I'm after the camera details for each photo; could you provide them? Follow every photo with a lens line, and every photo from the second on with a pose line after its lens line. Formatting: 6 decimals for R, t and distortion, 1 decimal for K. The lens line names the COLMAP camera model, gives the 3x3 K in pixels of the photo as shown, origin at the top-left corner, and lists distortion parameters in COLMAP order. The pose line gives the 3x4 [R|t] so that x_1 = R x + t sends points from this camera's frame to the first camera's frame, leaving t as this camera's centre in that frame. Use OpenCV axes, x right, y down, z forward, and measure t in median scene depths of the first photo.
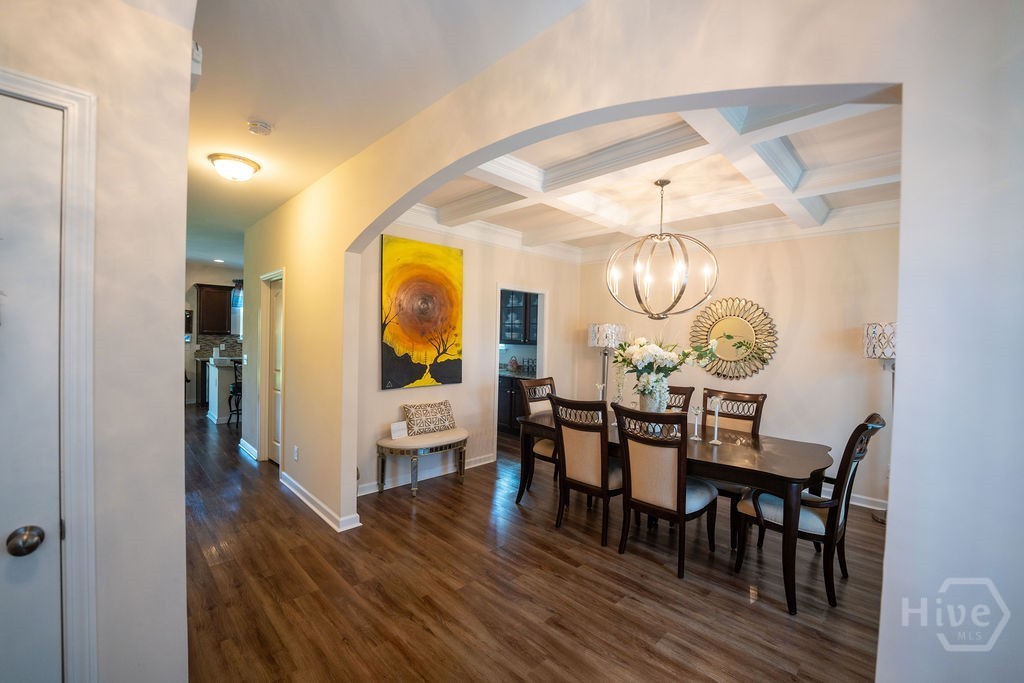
lens RADIAL K [[415.6, 0, 514.2], [0, 415.6, 344.5], [0, 0, 1]] dist [-0.032548, 0.004892]
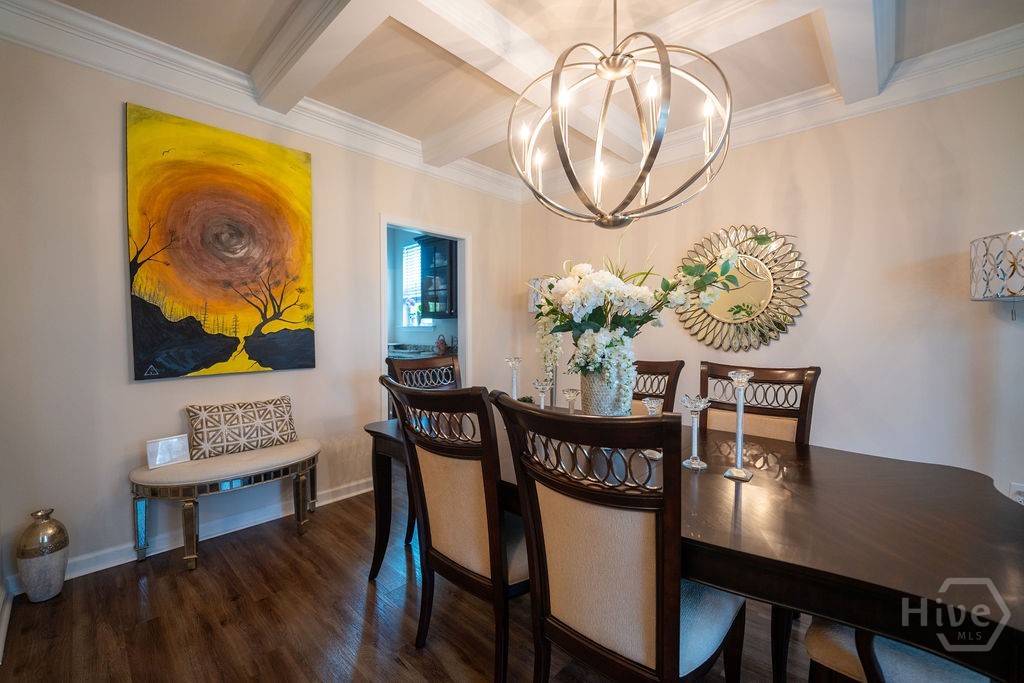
lens RADIAL K [[424.6, 0, 512.0], [0, 424.6, 341.5], [0, 0, 1]] dist [-0.028499, 0.000023]
pose [[0.998589, -0.024538, 0.047098, 0.164854], [0.023894, 0.999614, 0.014182, 0.060218], [-0.047428, -0.013037, 0.998790, 0.410147]]
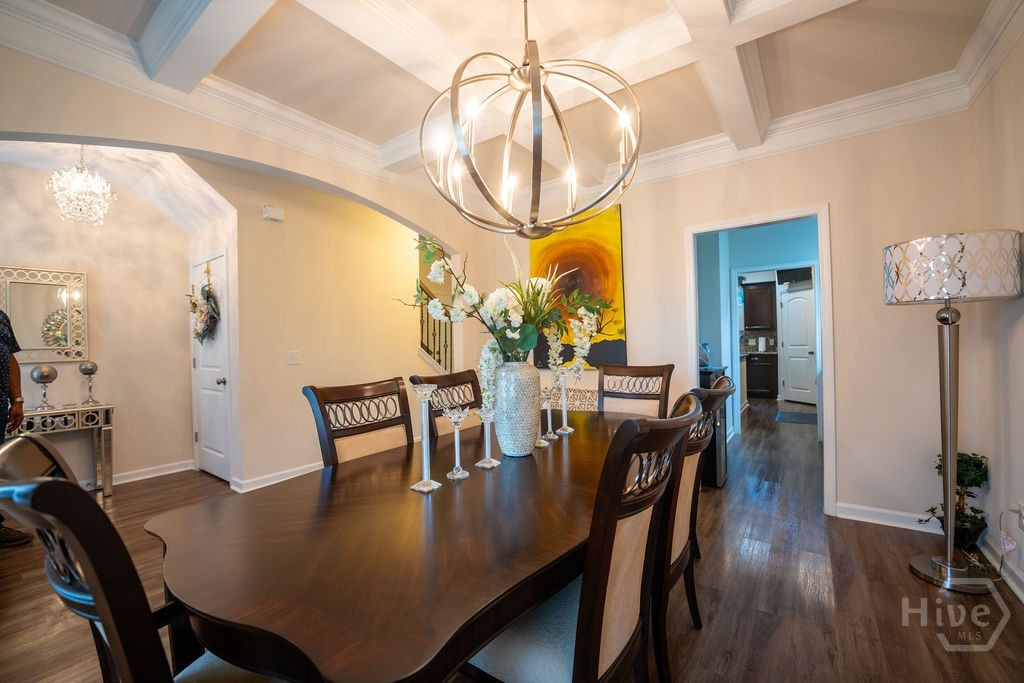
lens RADIAL K [[415.6, 0, 514.2], [0, 415.6, 344.5], [0, 0, 1]] dist [-0.032548, 0.004892]
pose [[0.166731, -0.027680, -0.985614, 0.724583], [0.011025, 0.999596, -0.026208, 0.073785], [0.985941, -0.006497, 0.166969, 0.767076]]
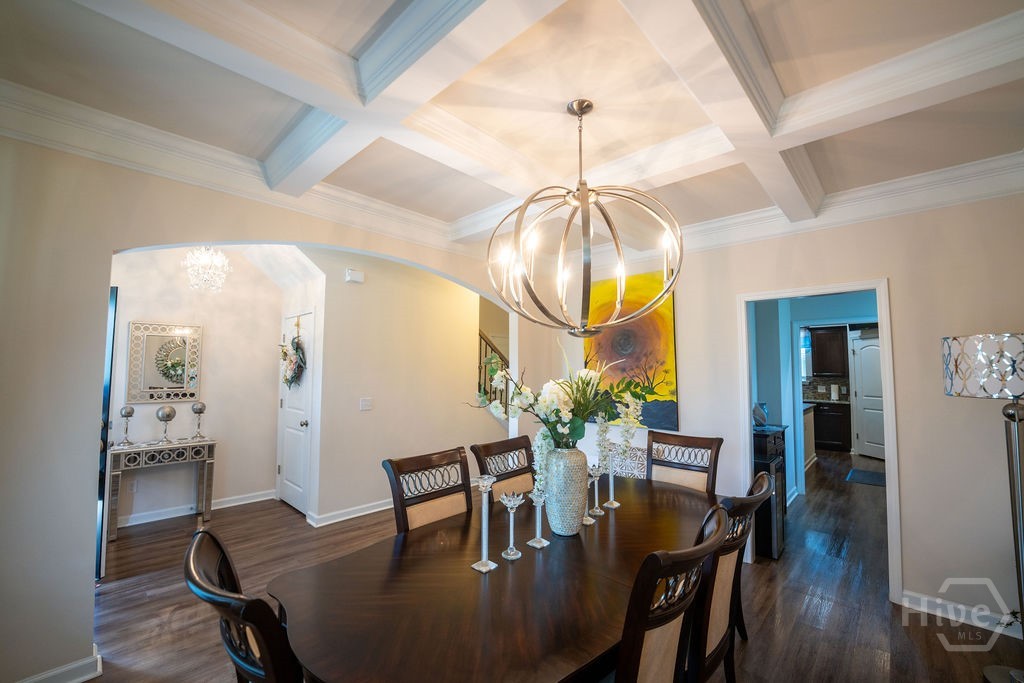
lens RADIAL K [[415.6, 0, 514.2], [0, 415.6, 344.5], [0, 0, 1]] dist [-0.032548, 0.004892]
pose [[0.037255, -0.087917, -0.995431, 0.785546], [-0.020641, 0.995842, -0.088726, 0.003939], [0.999093, 0.023852, 0.035286, 0.761263]]
